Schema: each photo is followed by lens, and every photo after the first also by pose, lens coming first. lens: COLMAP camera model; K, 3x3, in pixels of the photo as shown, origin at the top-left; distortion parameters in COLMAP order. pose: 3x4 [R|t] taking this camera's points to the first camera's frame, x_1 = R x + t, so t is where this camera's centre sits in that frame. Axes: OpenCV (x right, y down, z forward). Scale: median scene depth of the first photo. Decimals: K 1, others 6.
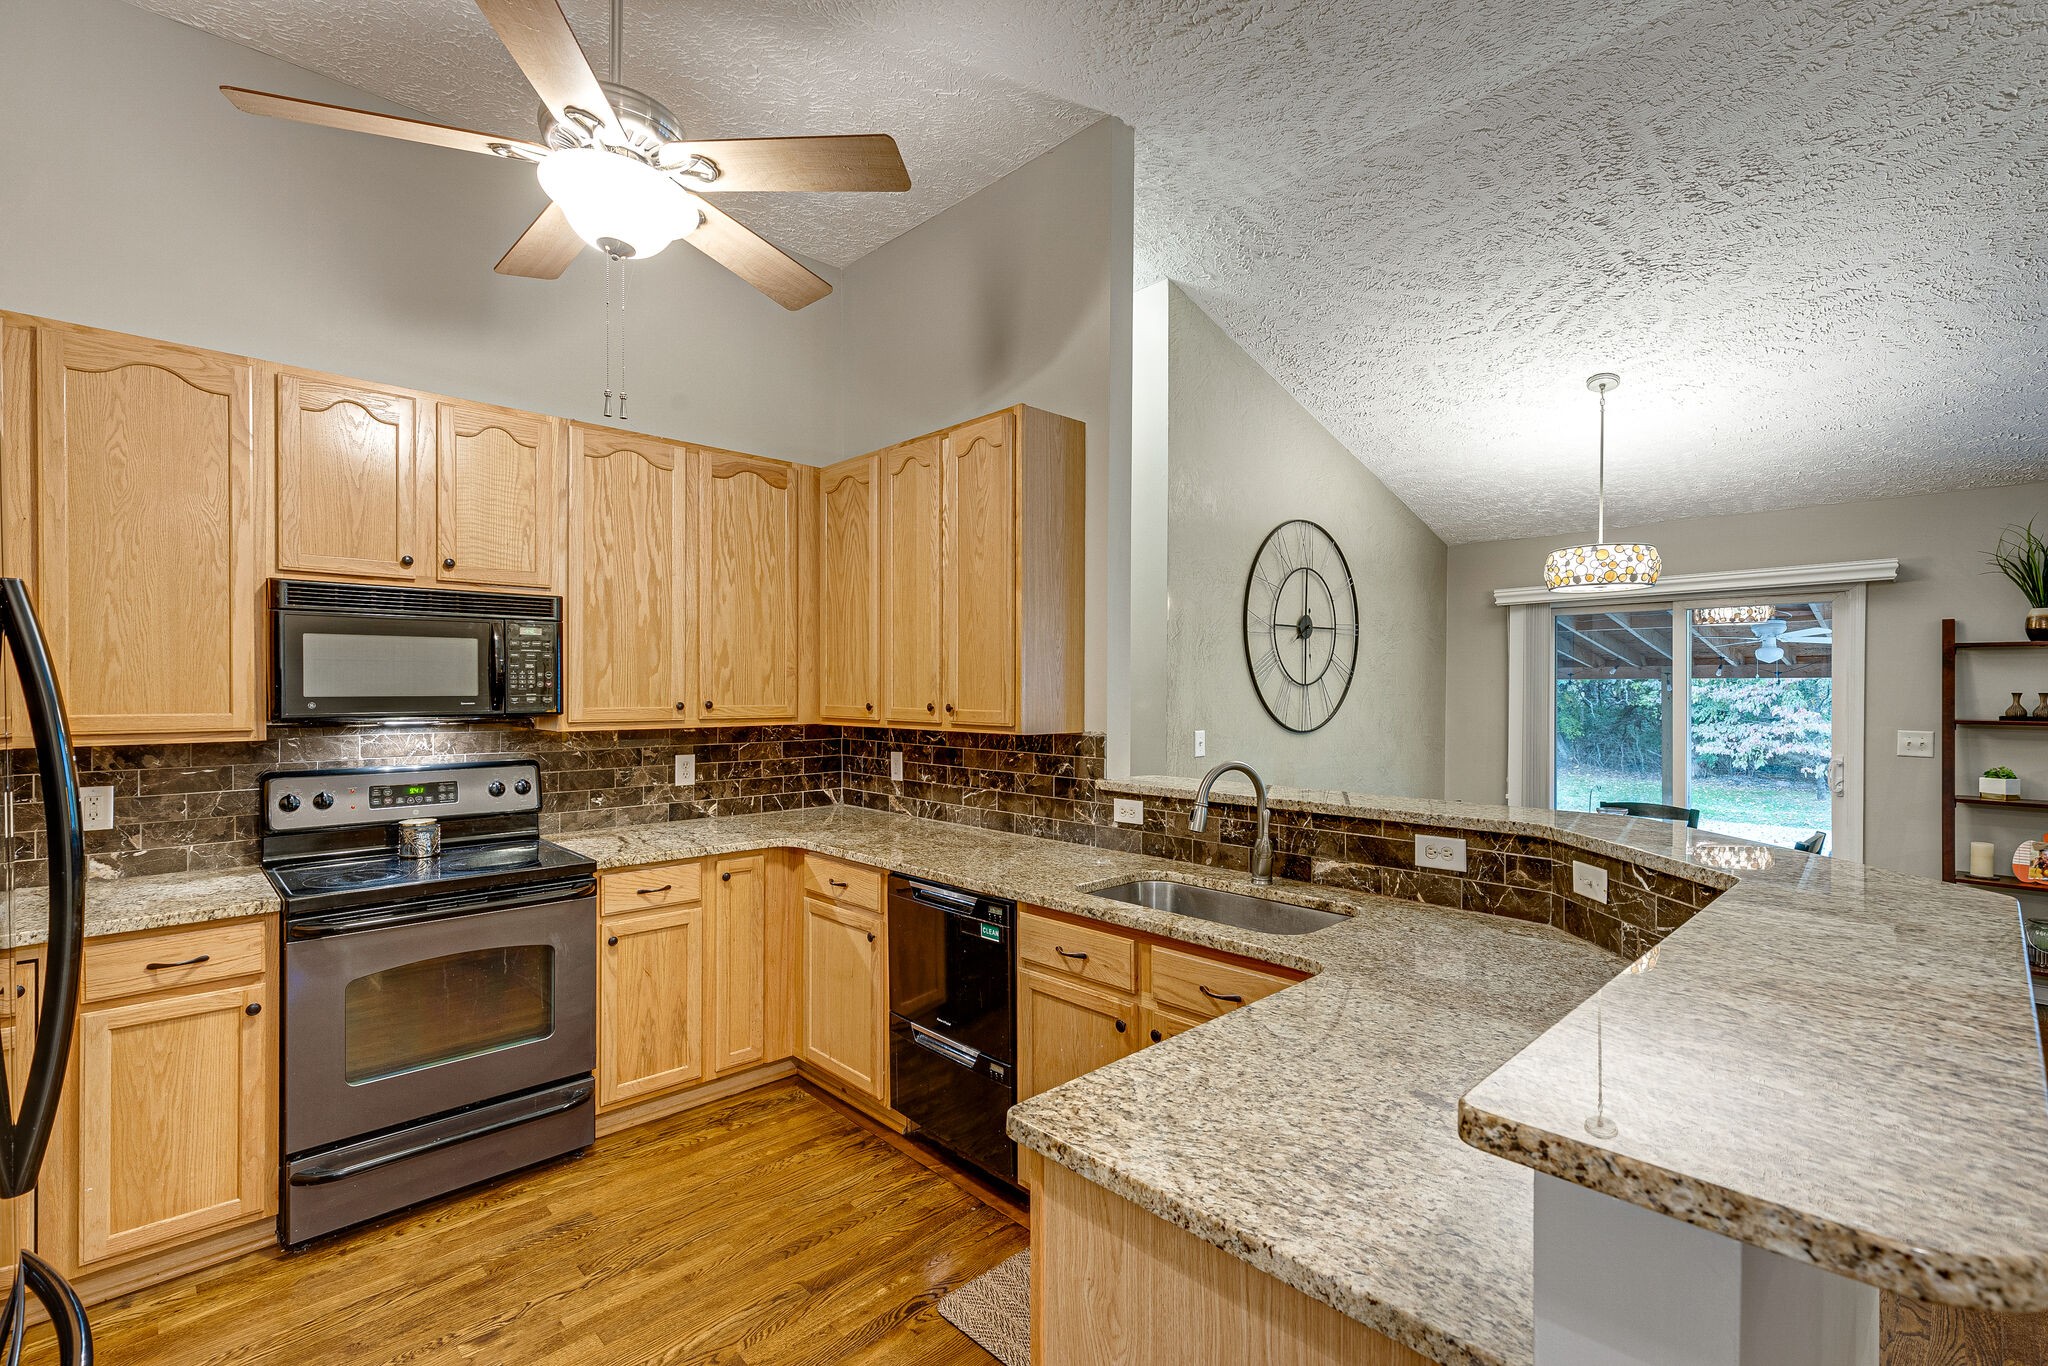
lens RADIAL K [[926.8, 0, 1027.0], [0, 926.8, 689.9], [0, 0, 1]] dist [0.003471, 0.000051]
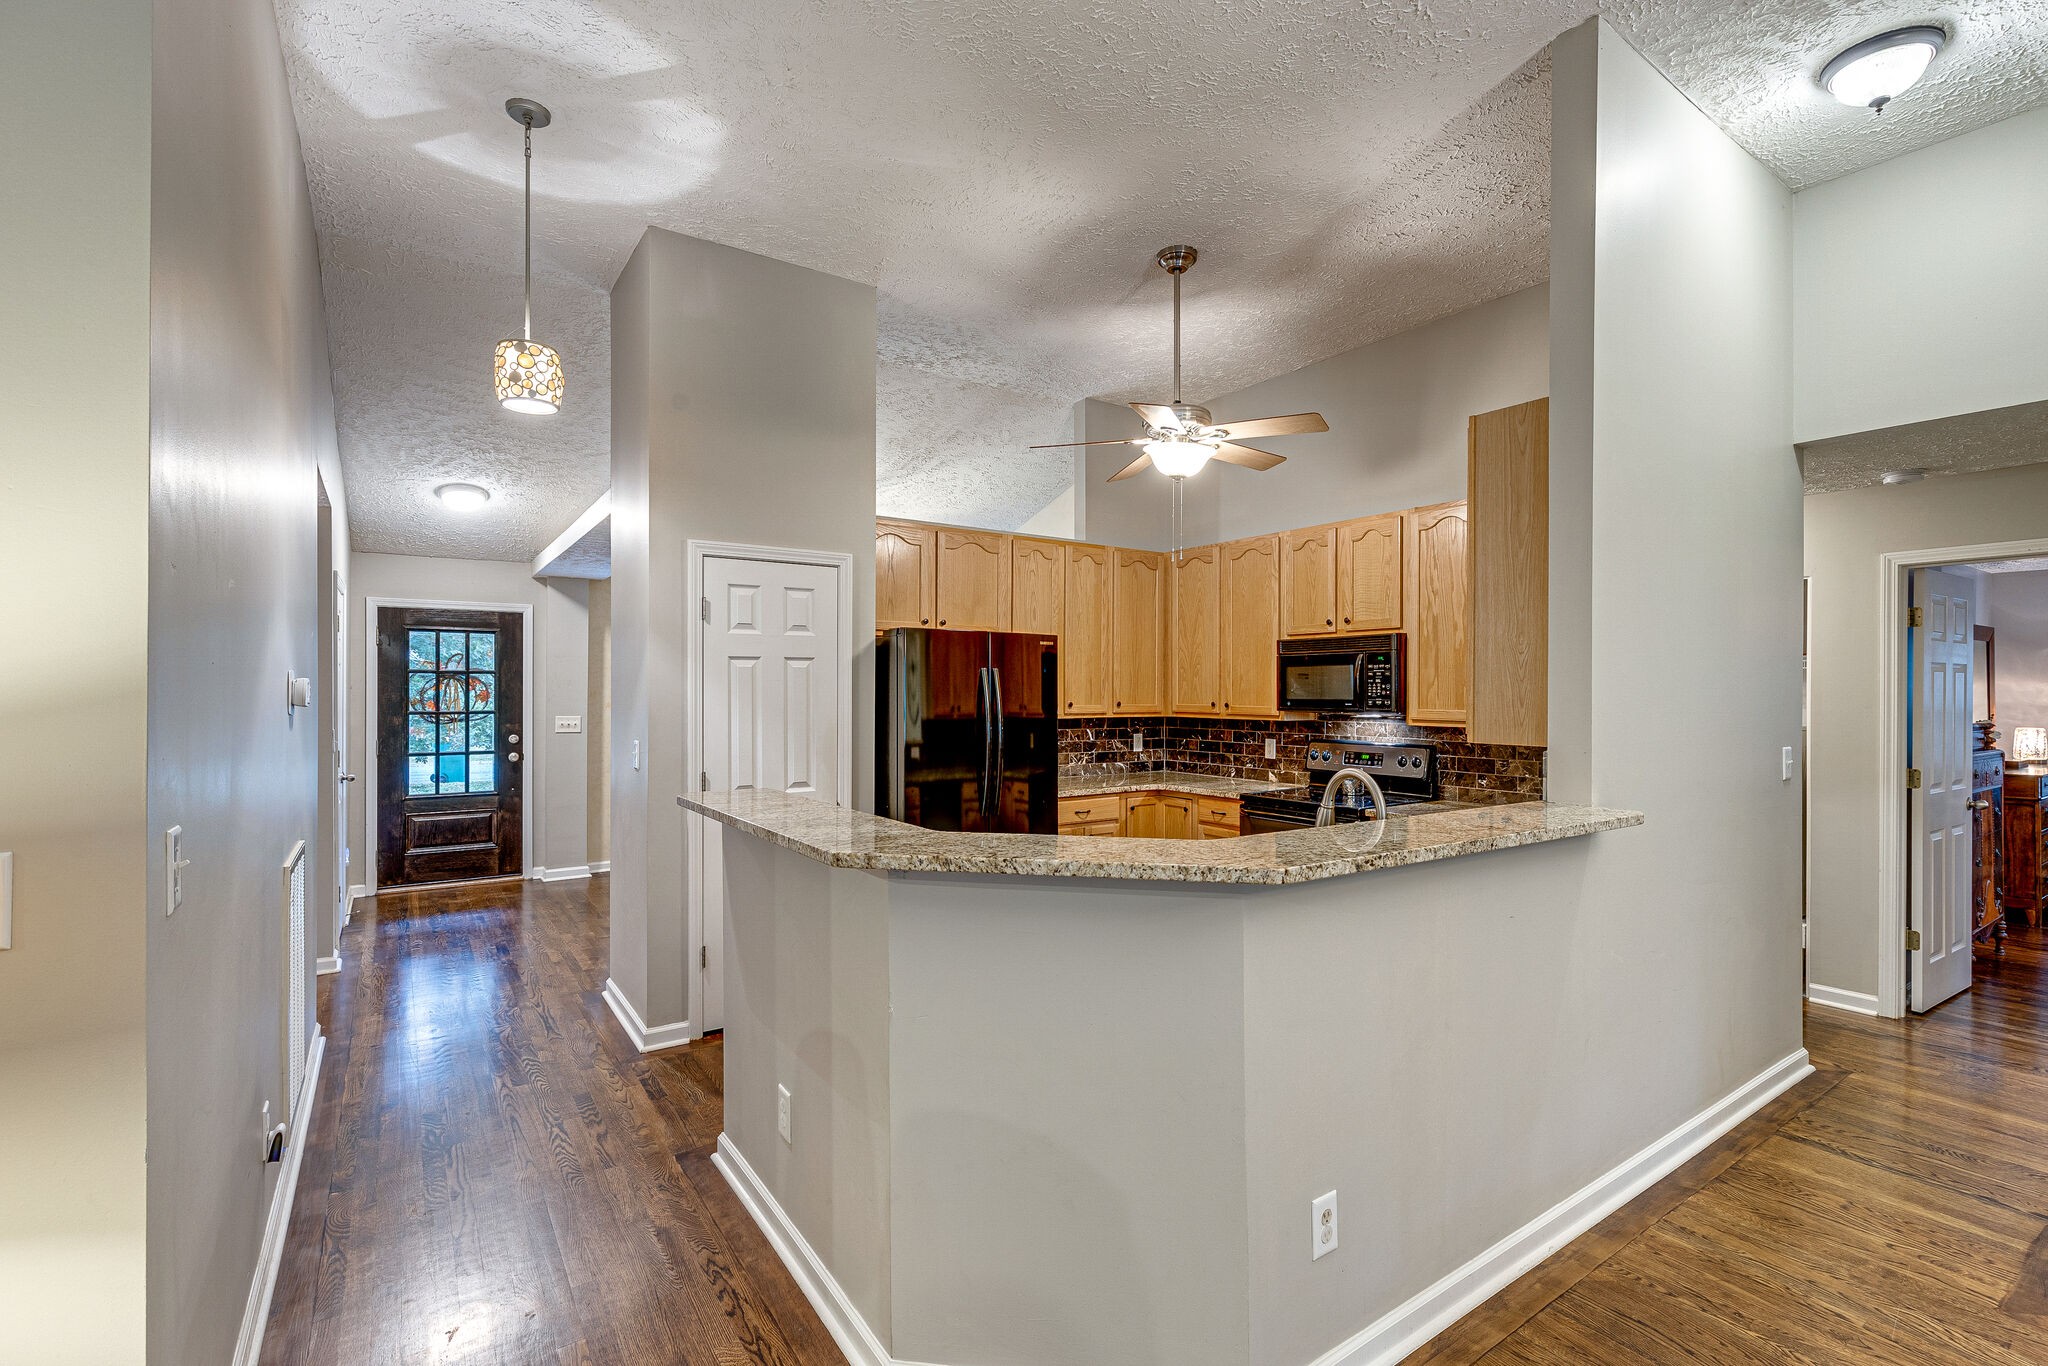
lens RADIAL K [[926.8, 0, 1027.1], [0, 926.8, 686.1], [0, 0, 1]] dist [0.003471, 0.000051]
pose [[-0.174237, -0.001924, -0.984702, 0.993266], [0.000047, 0.999998, -0.001962, -0.013319], [0.984704, -0.000389, -0.174237, 0.643779]]
